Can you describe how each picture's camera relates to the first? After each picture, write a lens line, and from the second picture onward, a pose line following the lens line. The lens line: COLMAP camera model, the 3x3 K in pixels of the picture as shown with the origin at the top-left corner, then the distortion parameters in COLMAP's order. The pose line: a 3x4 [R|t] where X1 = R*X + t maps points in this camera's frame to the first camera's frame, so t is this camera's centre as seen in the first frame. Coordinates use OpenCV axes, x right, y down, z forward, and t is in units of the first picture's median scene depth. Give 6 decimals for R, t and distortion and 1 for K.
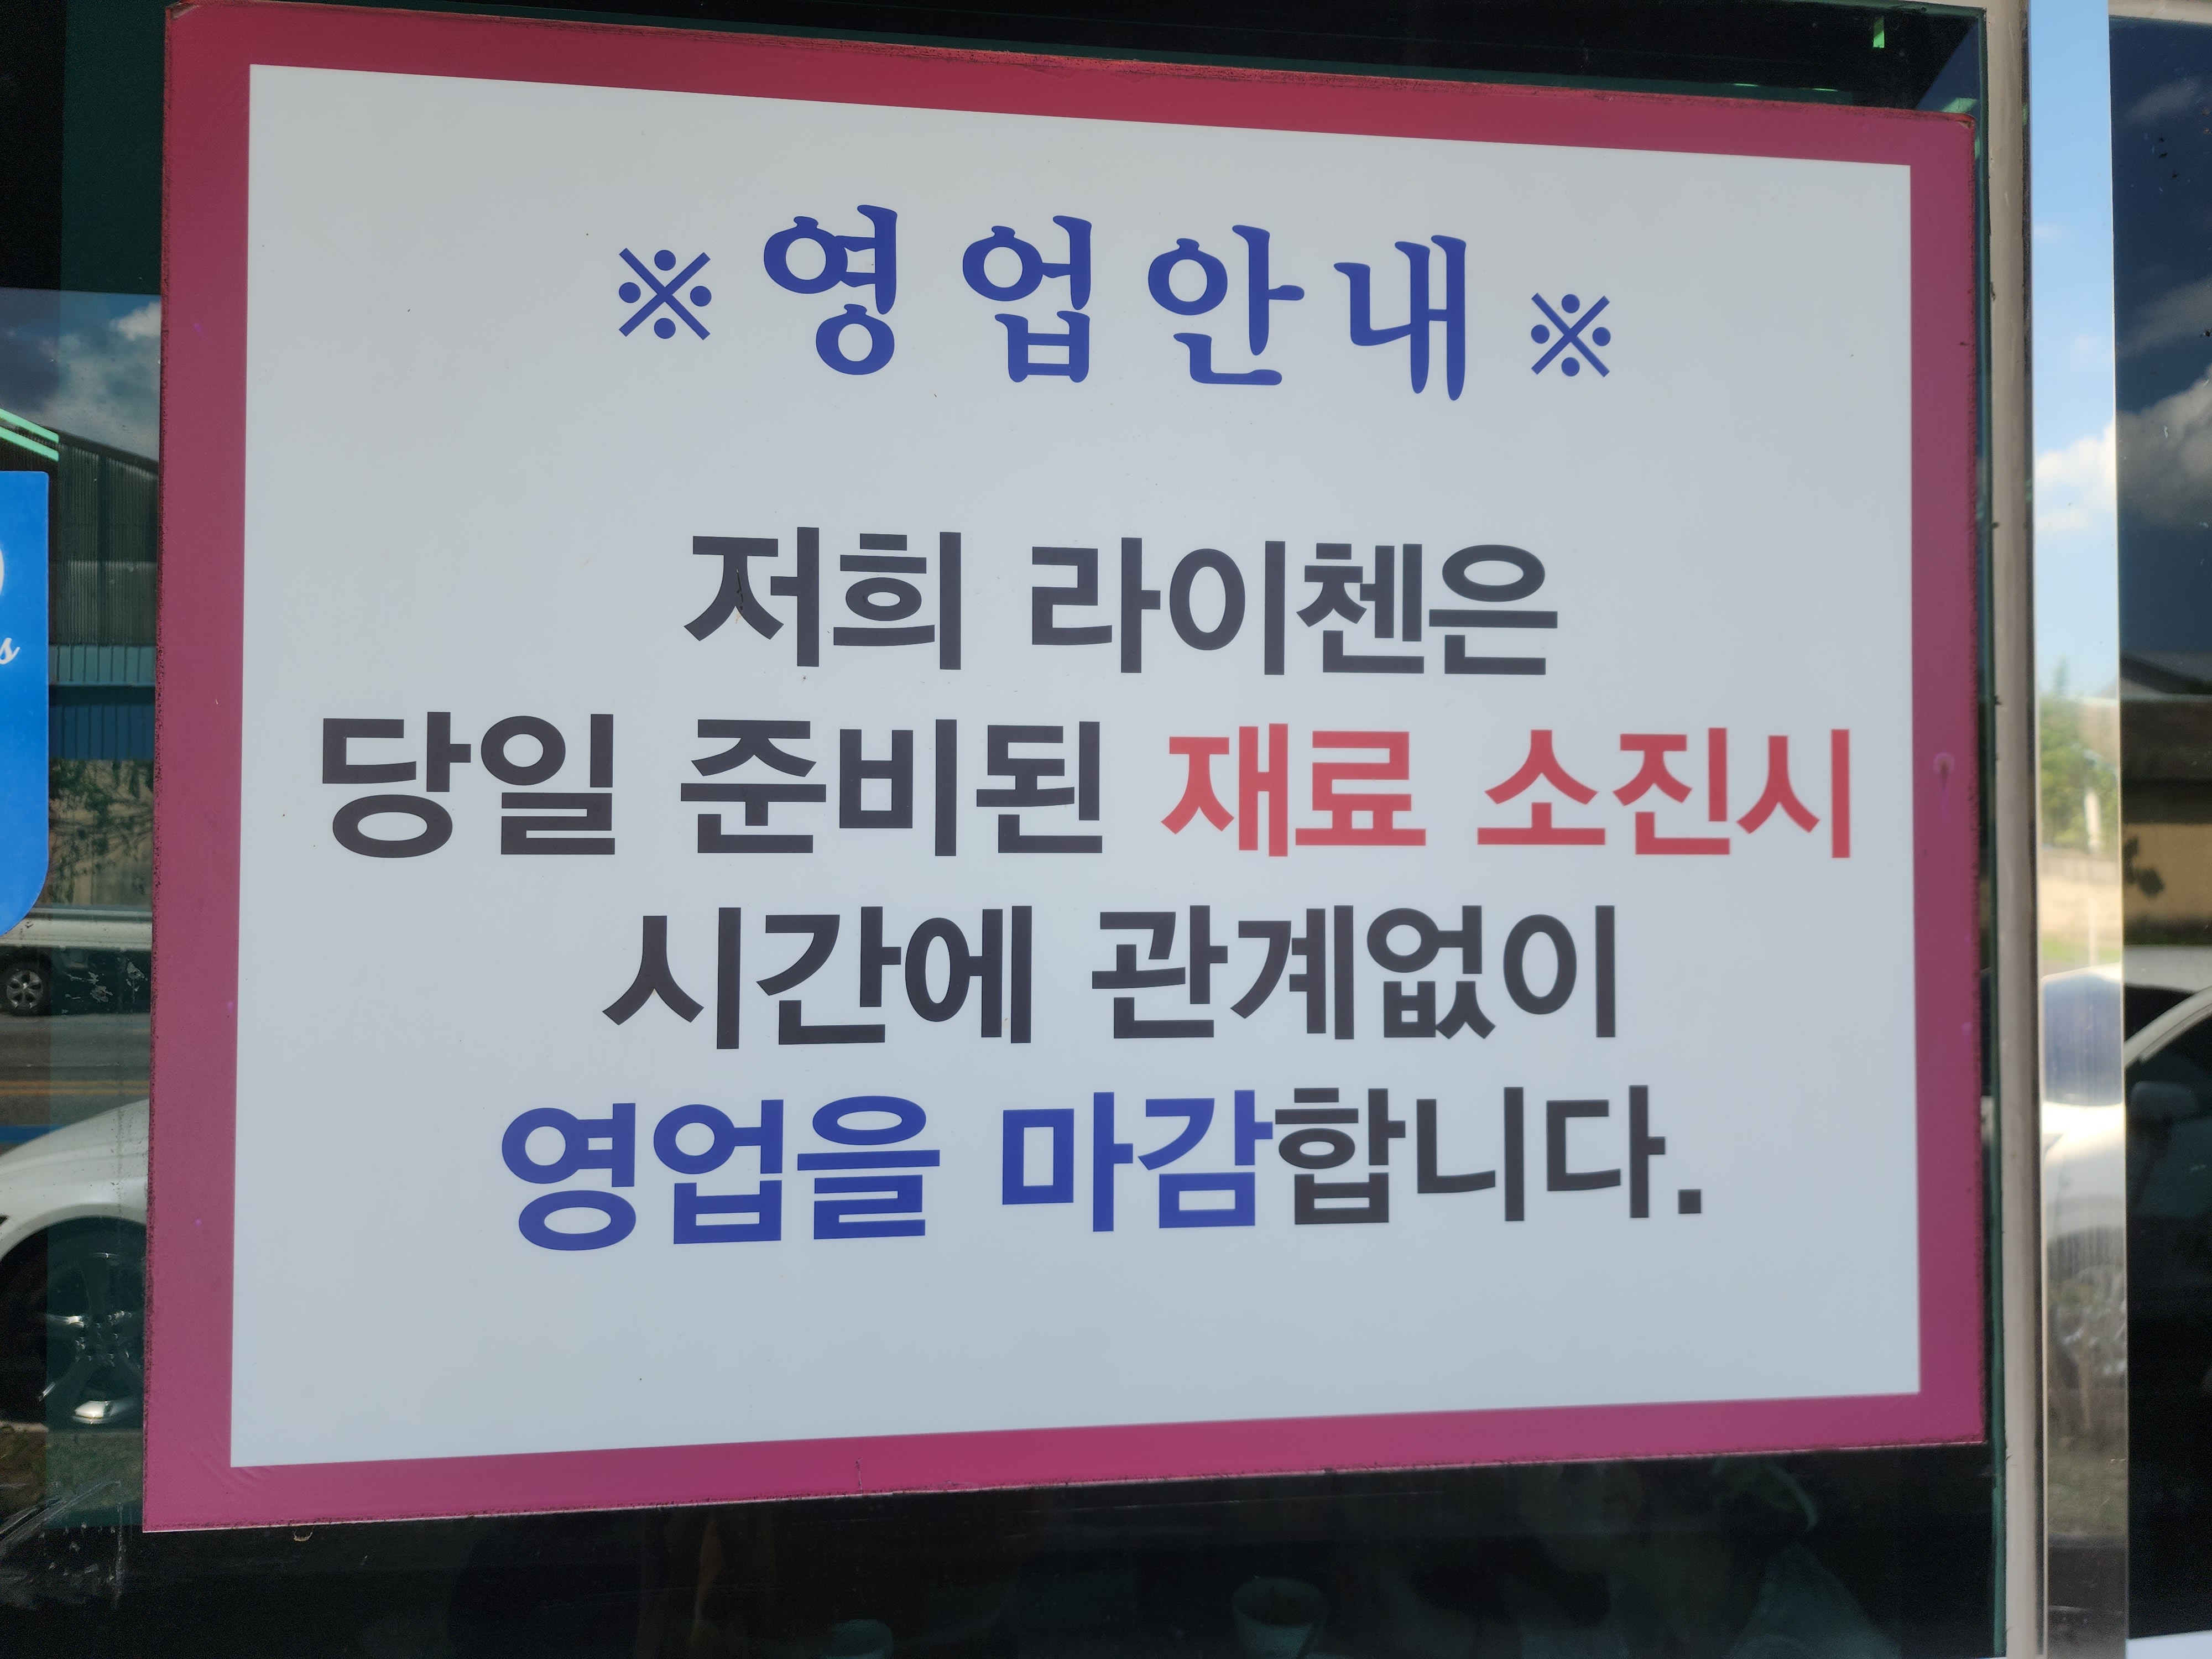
lens RADIAL K [[1481.3, 0, 1029.7], [0, 1481.3, 769.6], [0, 0, 1]] dist [0.019554, -0.011425]
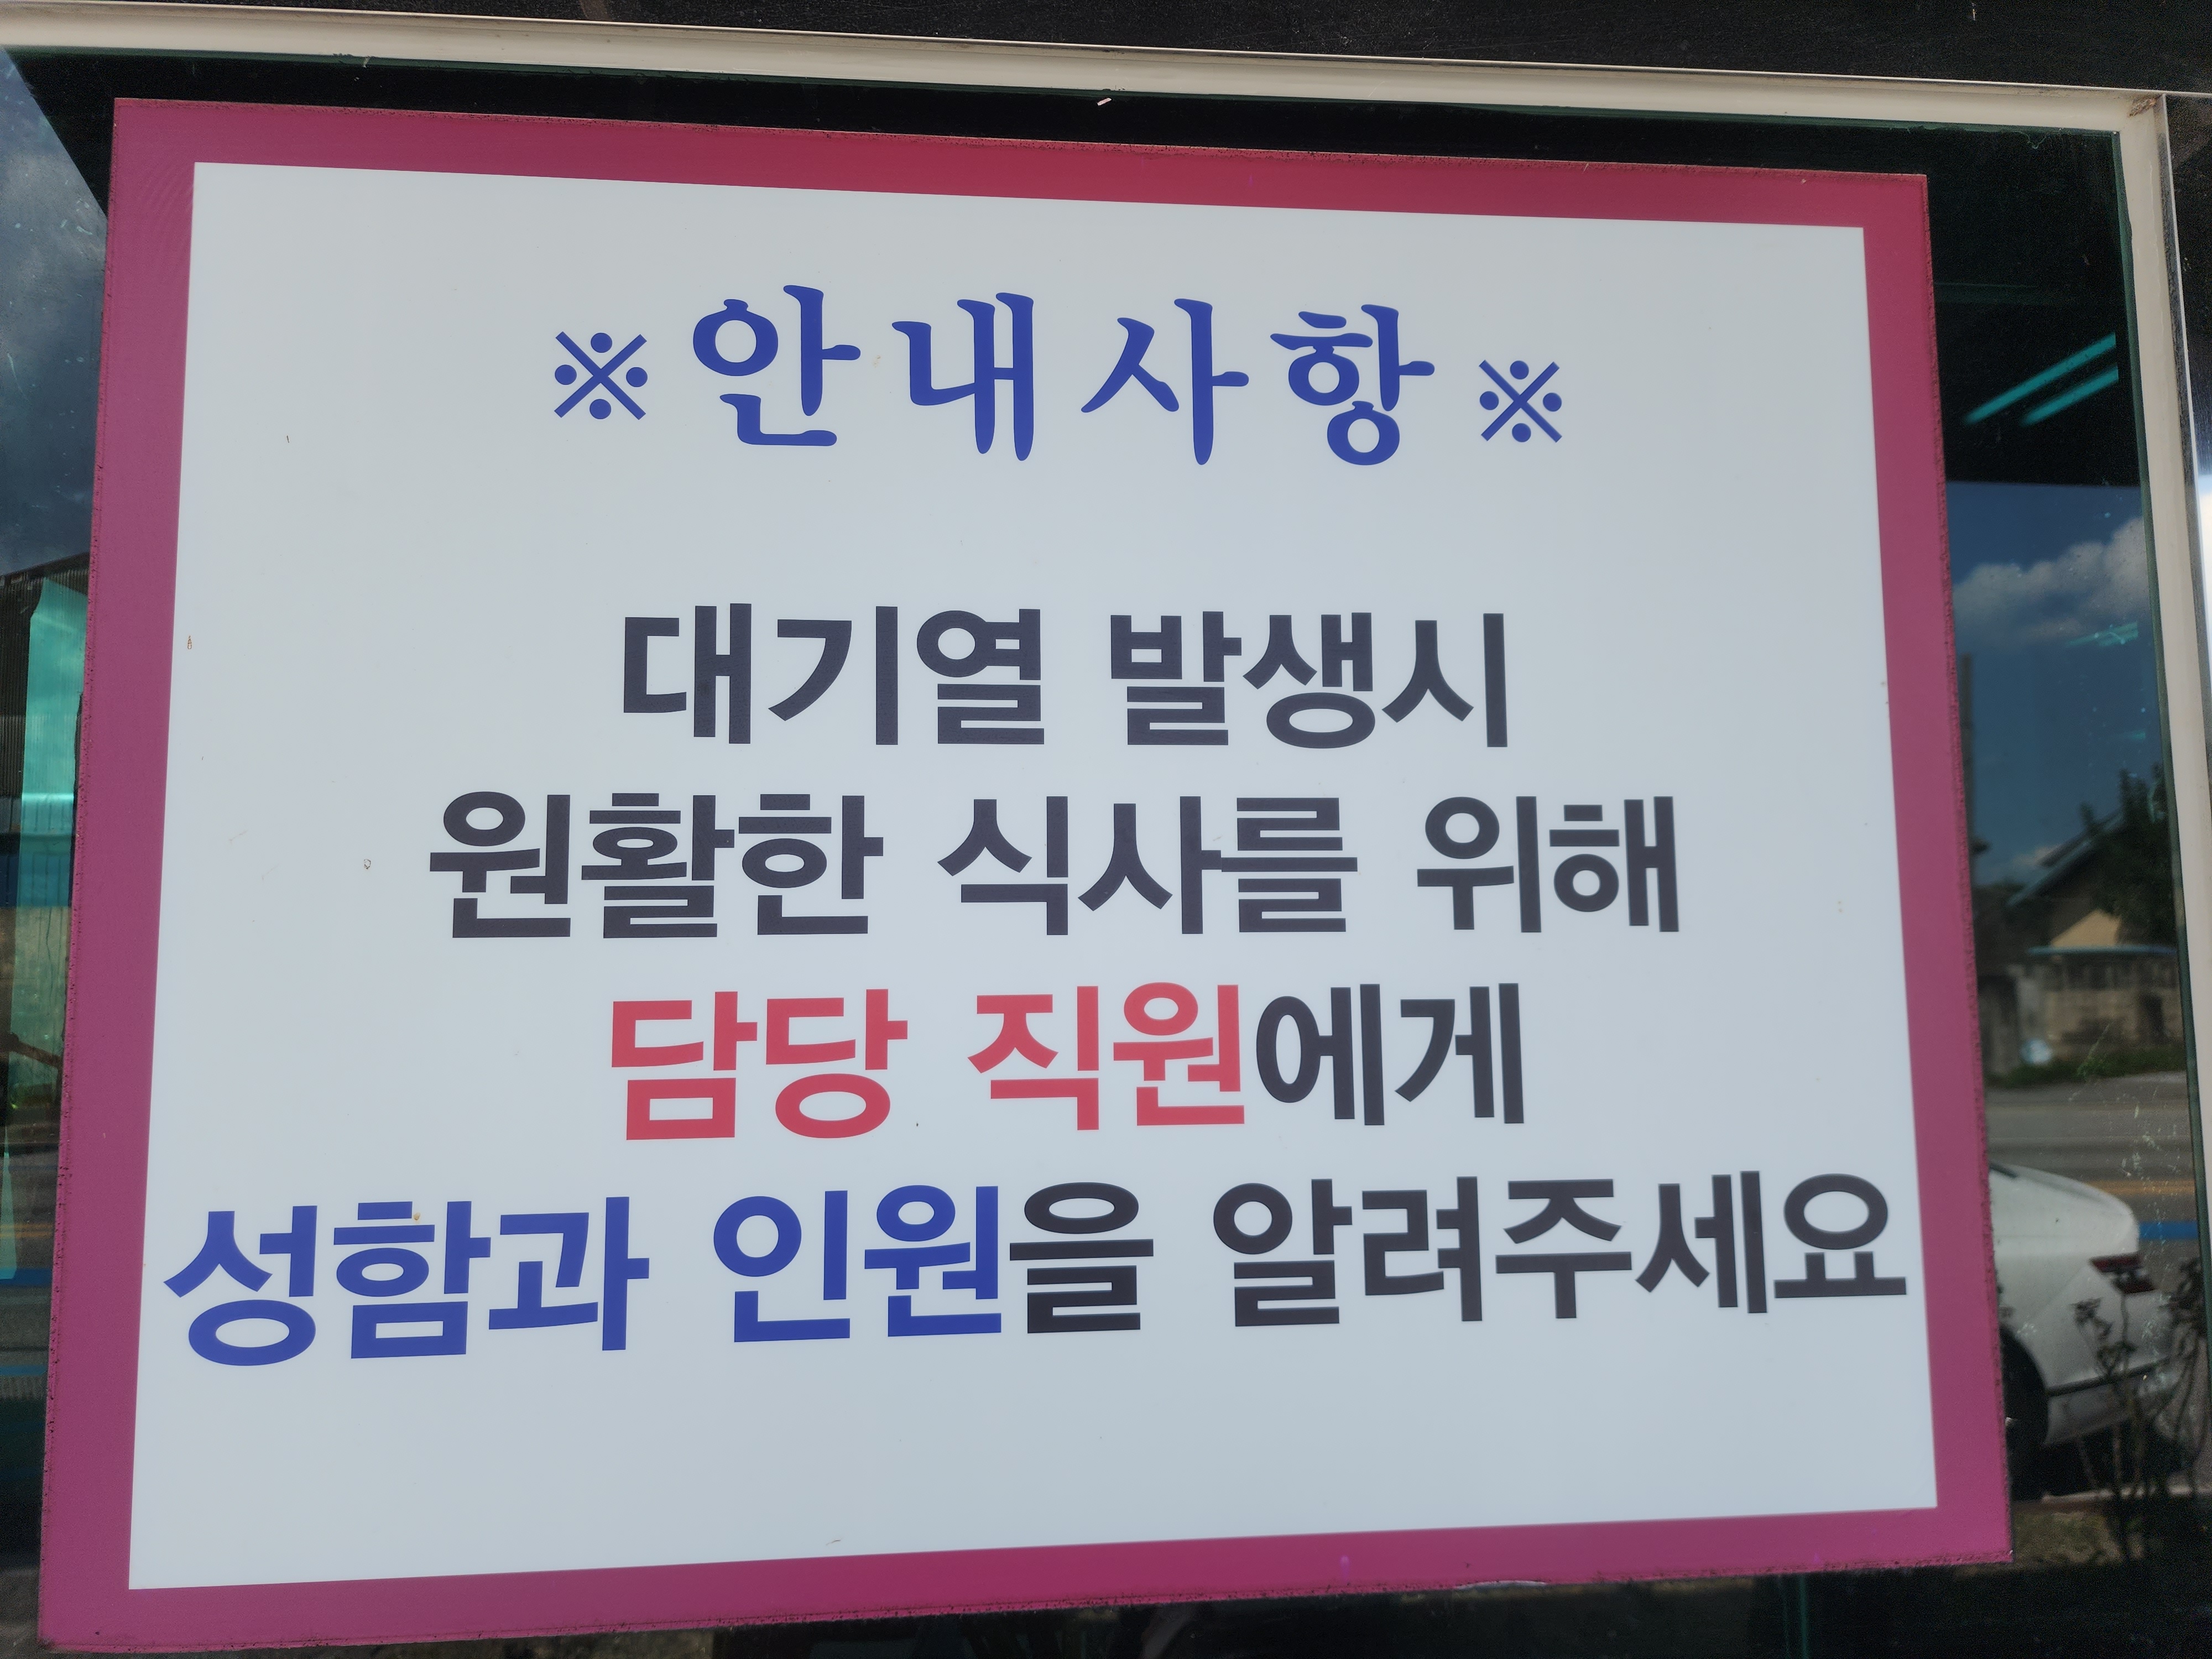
lens RADIAL K [[1481.3, 0, 1180.0], [0, 1481.3, 741.6], [0, 0, 1]] dist [0.019554, -0.011425]
pose [[0.999761, -0.010004, -0.019453, 0.406655], [0.008570, 0.997336, -0.072433, 0.004253], [0.020125, 0.072249, 0.997184, 0.055755]]
